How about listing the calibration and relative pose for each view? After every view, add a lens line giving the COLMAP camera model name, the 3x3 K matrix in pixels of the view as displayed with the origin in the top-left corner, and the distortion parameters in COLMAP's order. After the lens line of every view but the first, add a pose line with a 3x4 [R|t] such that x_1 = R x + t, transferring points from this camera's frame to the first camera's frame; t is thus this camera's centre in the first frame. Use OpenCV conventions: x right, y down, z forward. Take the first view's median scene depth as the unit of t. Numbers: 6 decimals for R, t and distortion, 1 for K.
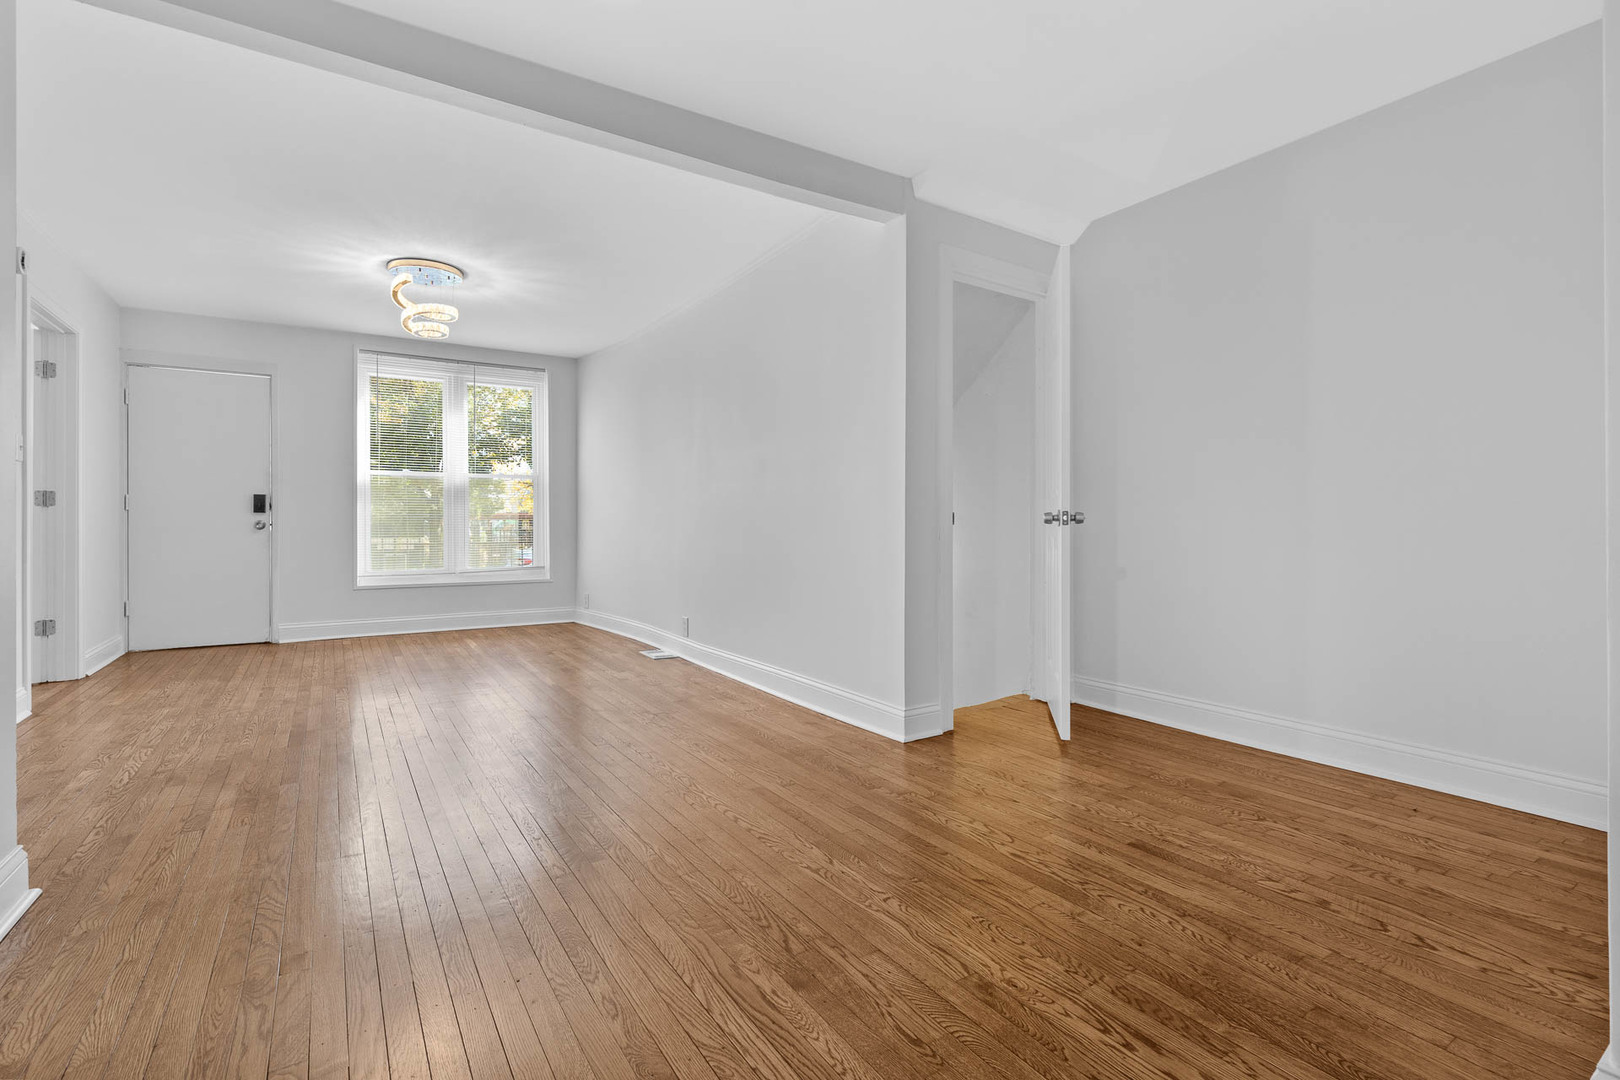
lens RADIAL K [[736.9, 0, 820.0], [0, 736.9, 528.4], [0, 0, 1]] dist [-0.002989, -0.000019]
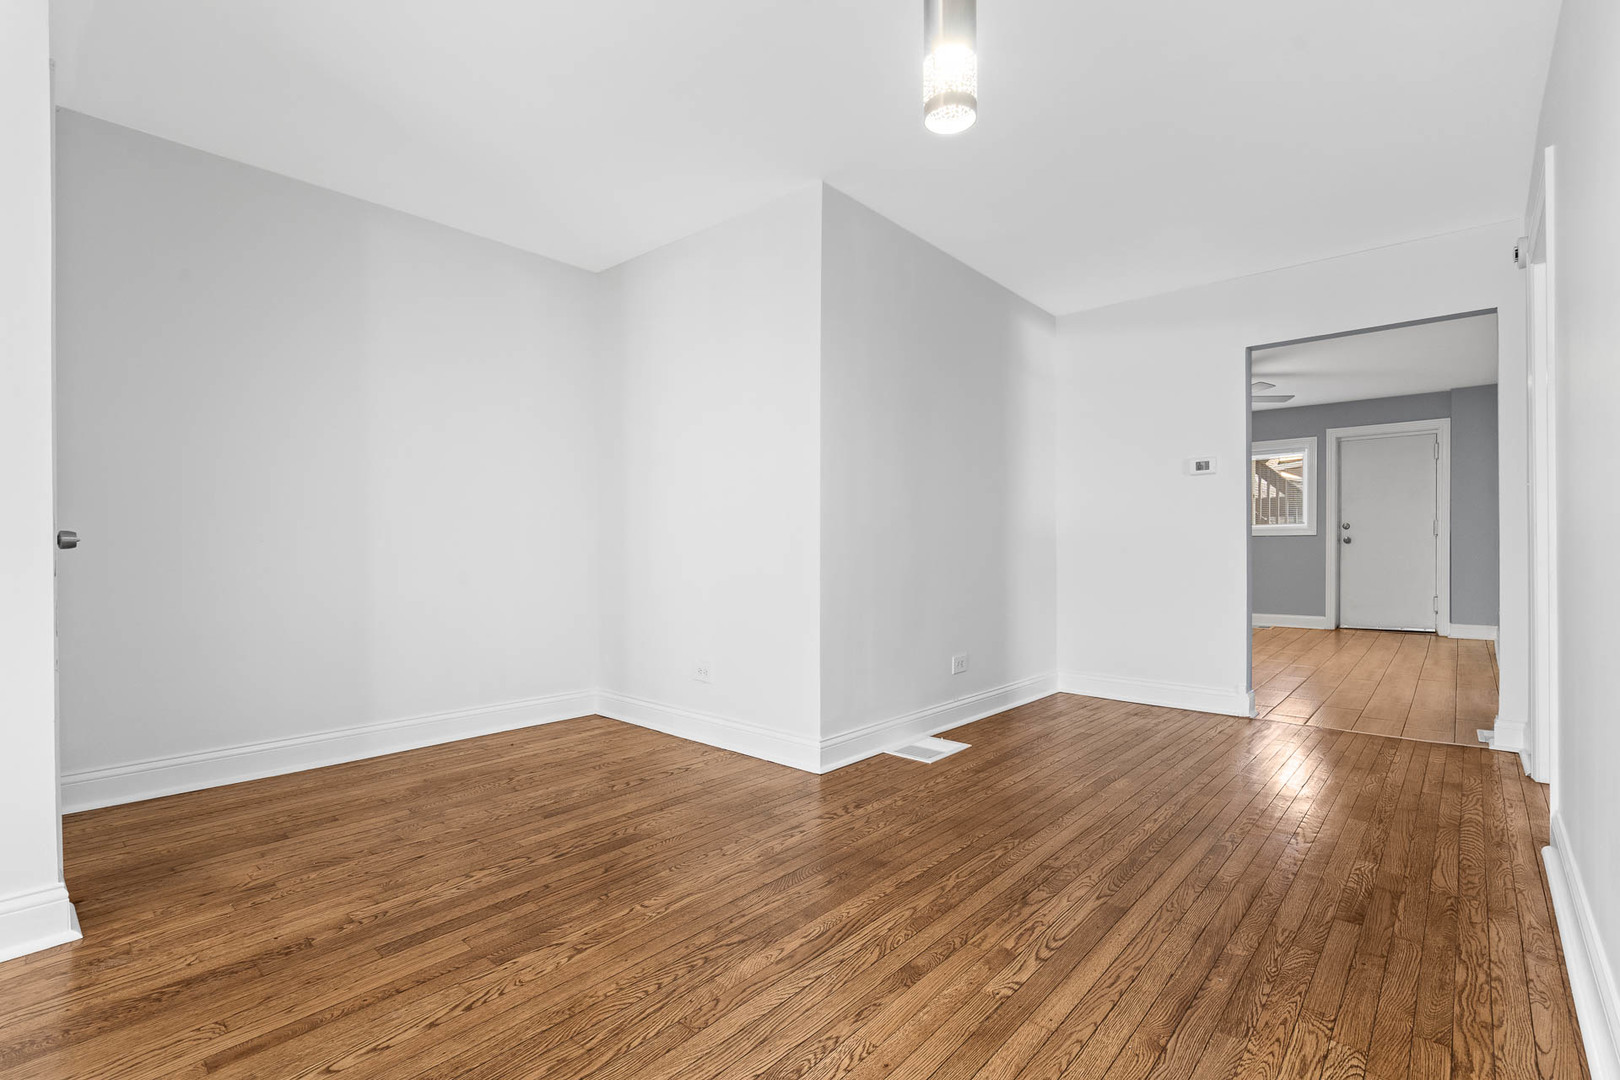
lens RADIAL K [[736.9, 0, 816.7], [0, 736.9, 547.7], [0, 0, 1]] dist [-0.002989, -0.000019]
pose [[-0.256909, 0.000586, 0.966435, -0.910293], [0.008534, 0.999962, 0.001662, -0.004490], [-0.966398, 0.008674, -0.256905, 0.952468]]
